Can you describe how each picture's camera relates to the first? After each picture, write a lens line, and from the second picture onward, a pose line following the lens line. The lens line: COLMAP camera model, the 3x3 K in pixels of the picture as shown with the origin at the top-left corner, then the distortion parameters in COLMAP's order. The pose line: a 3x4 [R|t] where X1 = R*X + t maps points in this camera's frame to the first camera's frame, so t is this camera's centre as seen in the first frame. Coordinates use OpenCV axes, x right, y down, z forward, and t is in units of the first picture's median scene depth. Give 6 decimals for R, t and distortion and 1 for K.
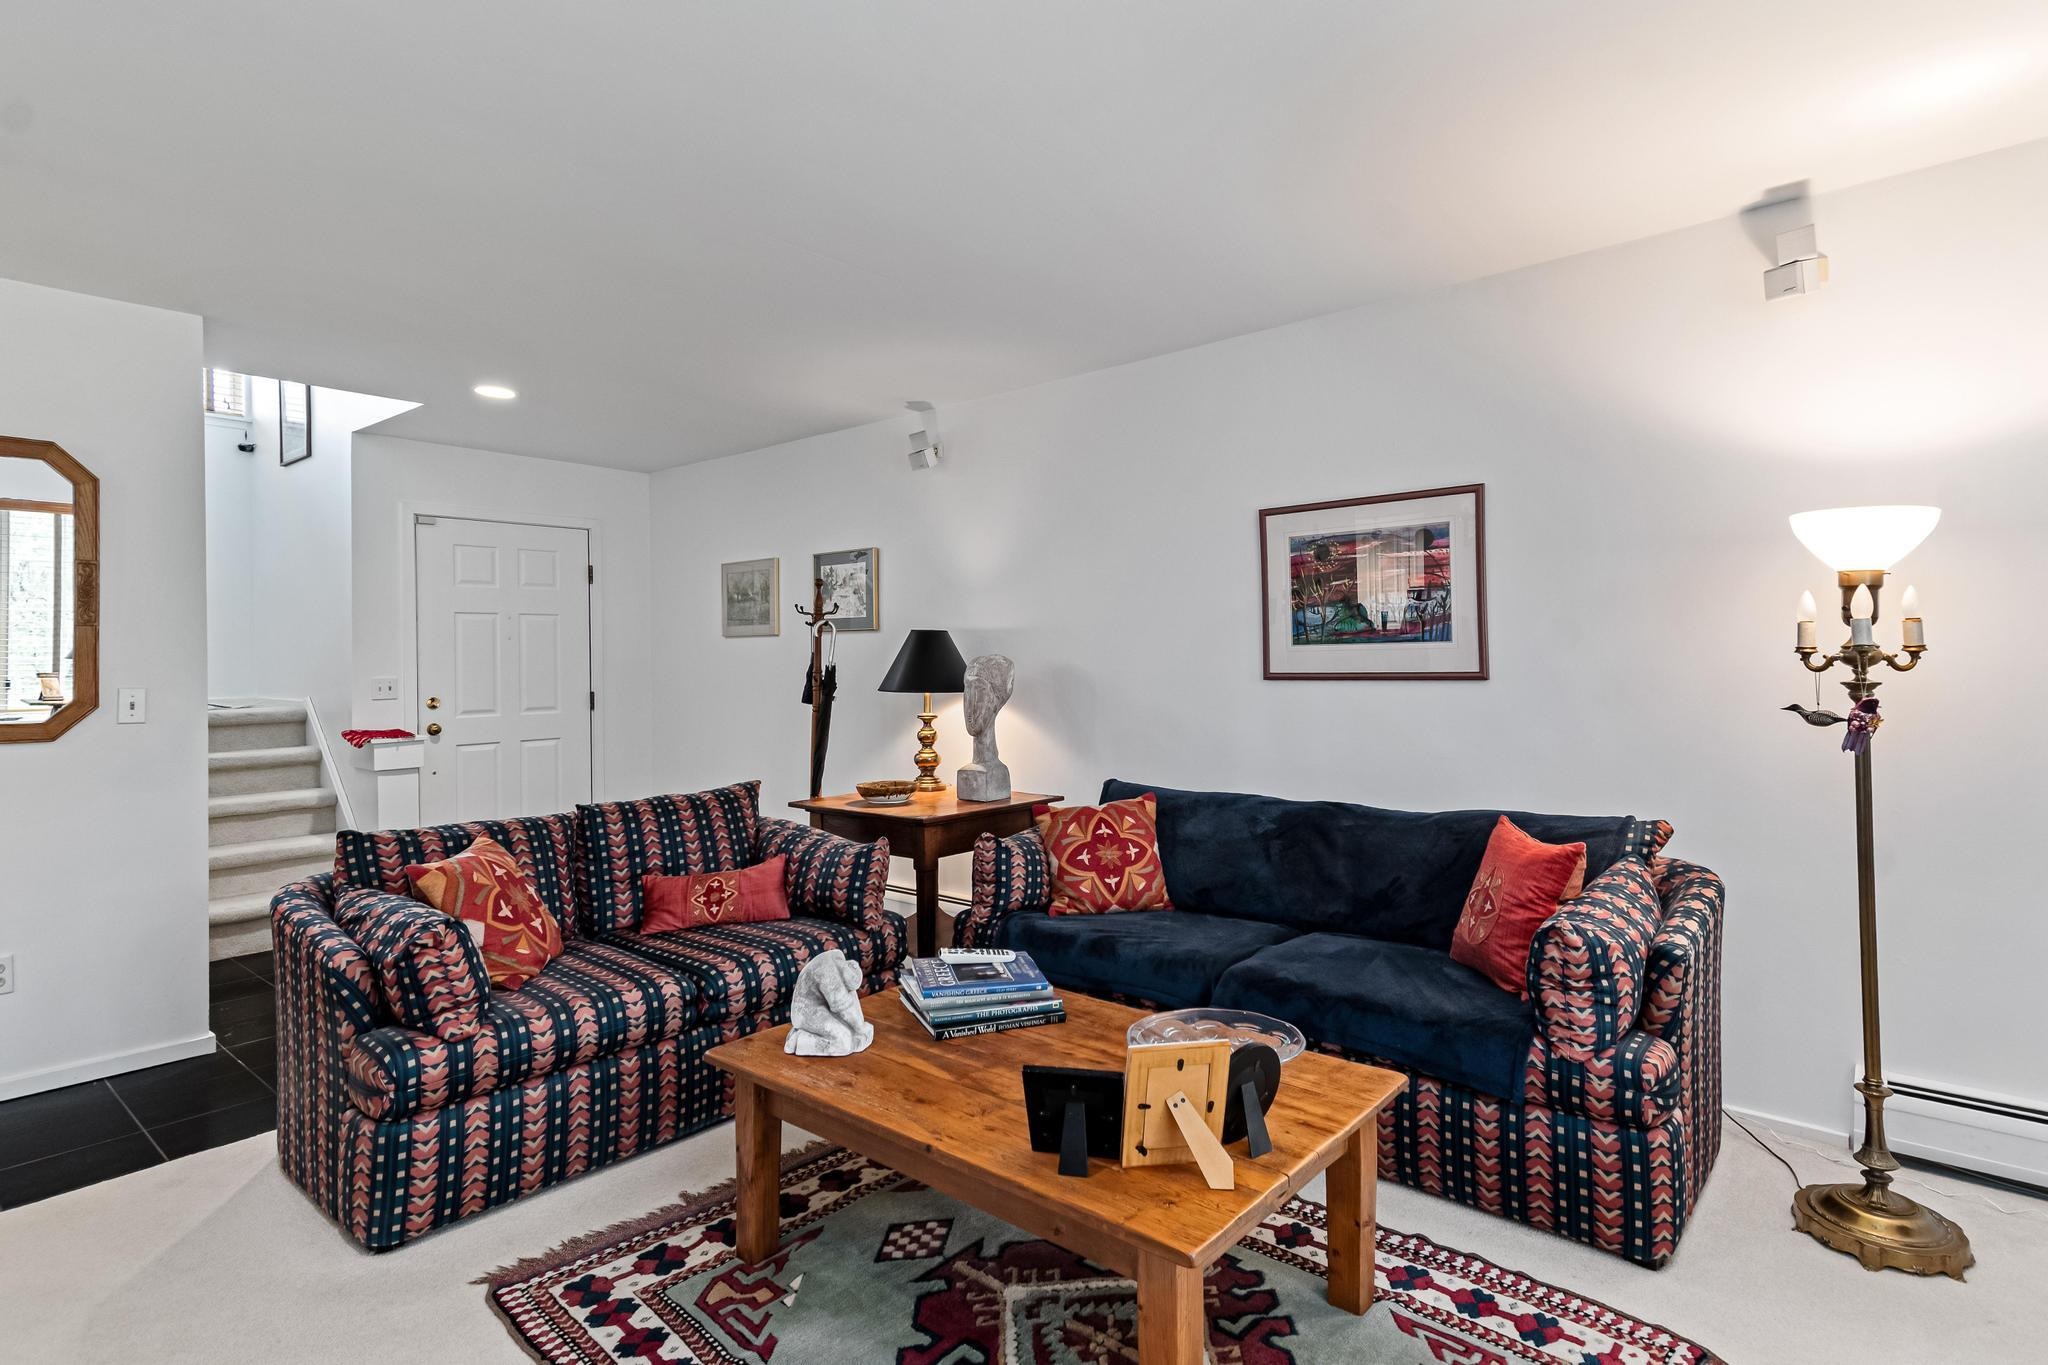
lens RADIAL K [[1010.4, 0, 1019.6], [0, 1010.4, 670.0], [0, 0, 1]] dist [0.022903, -0.005273]
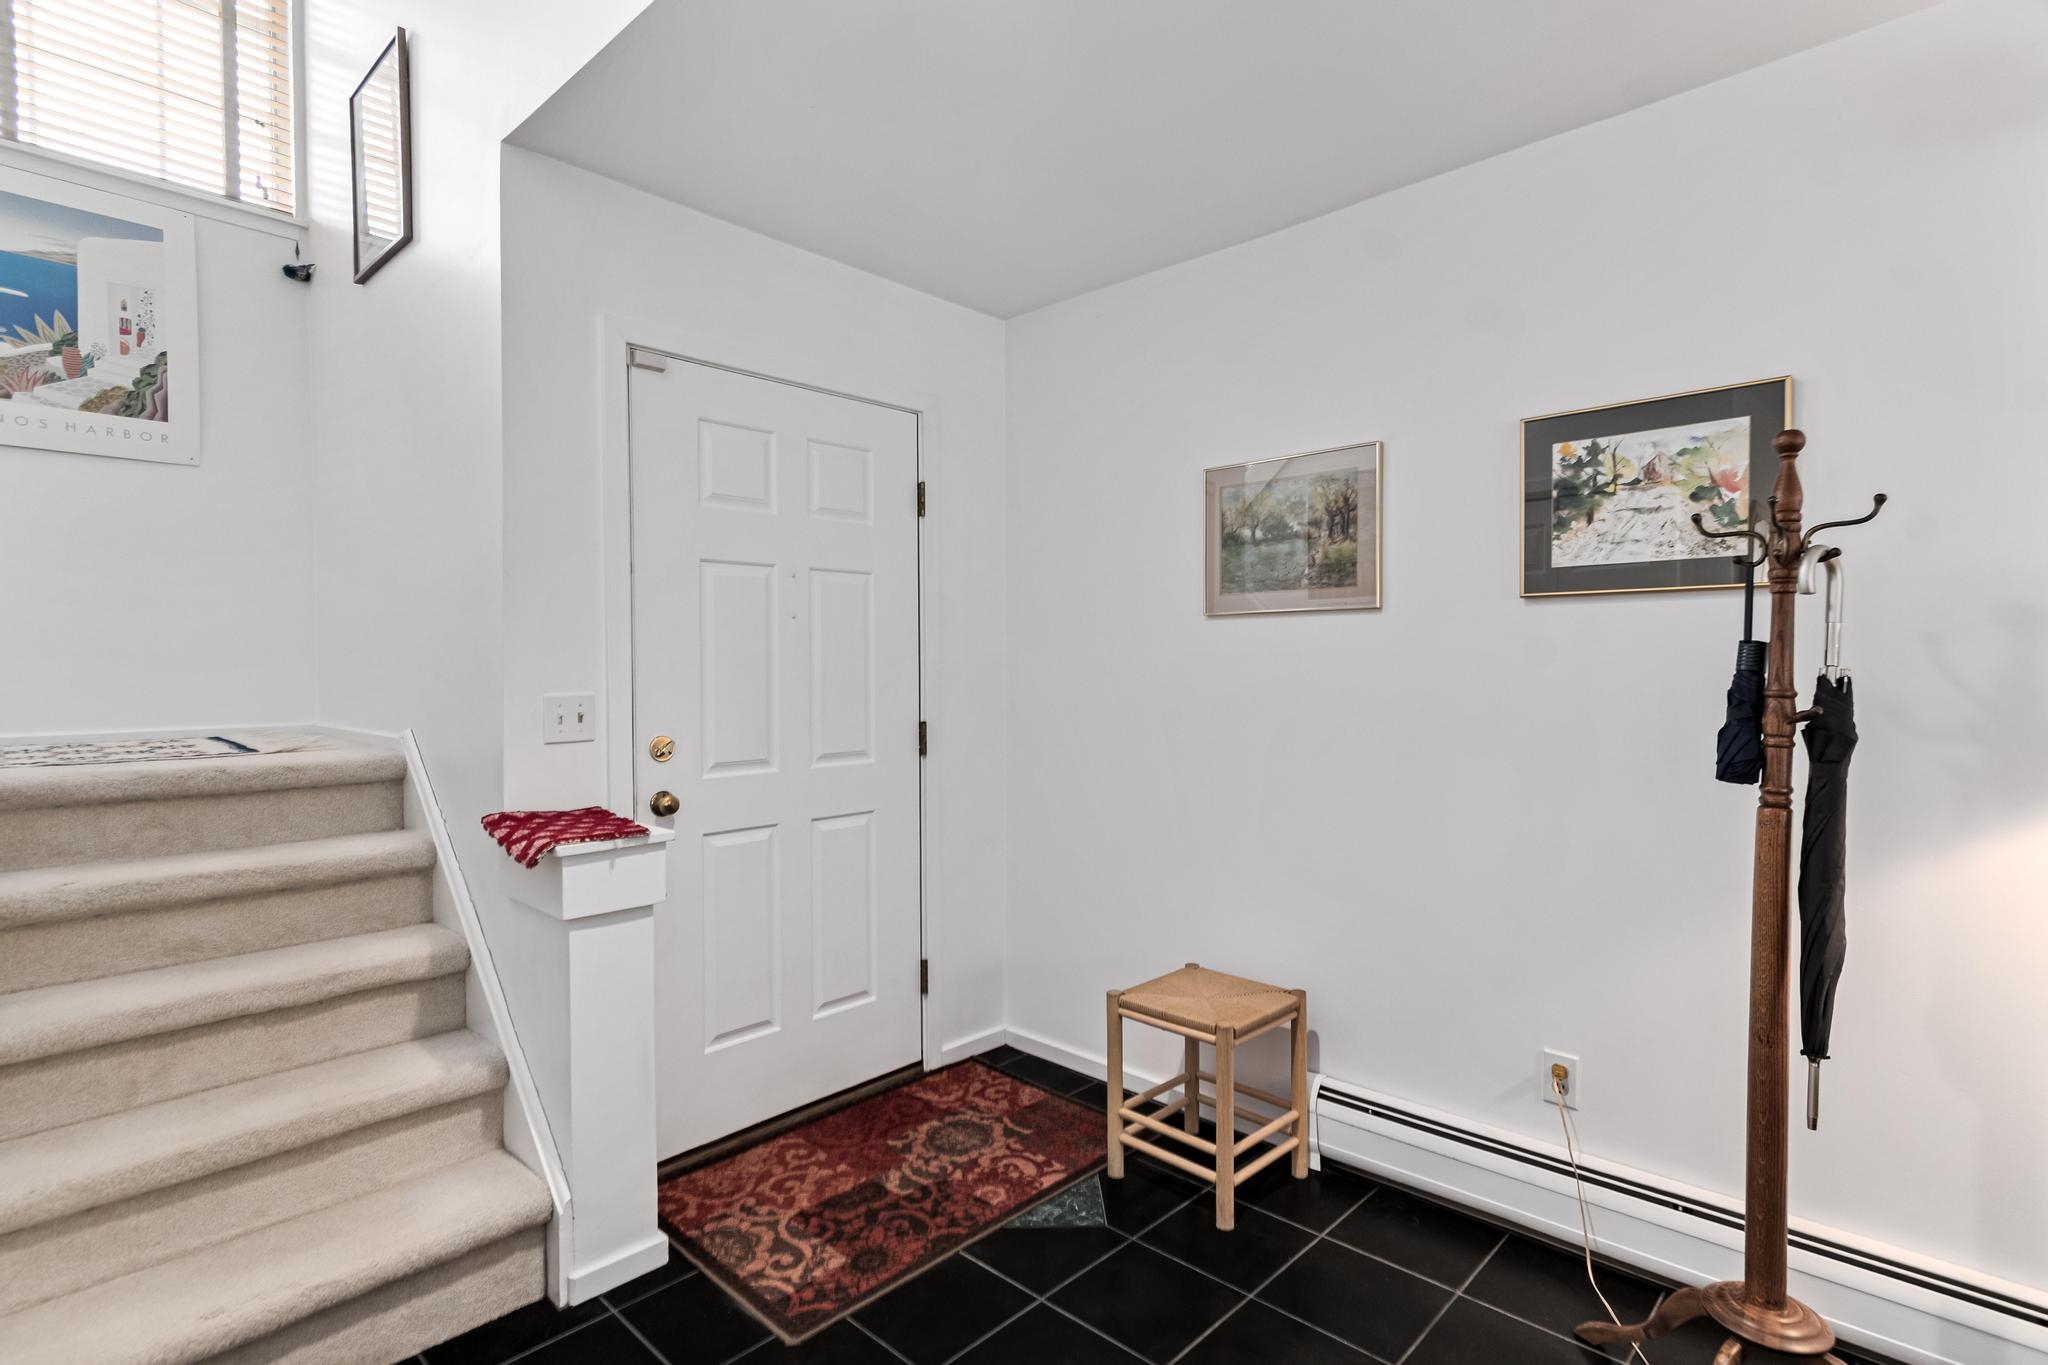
lens RADIAL K [[1010.4, 0, 1029.8], [0, 1010.4, 693.4], [0, 0, 1]] dist [0.022903, -0.005273]
pose [[0.998521, 0.009592, -0.053516, -0.382382], [-0.008791, 0.999846, 0.015189, -0.001832], [0.053654, -0.014697, 0.998451, 0.541032]]
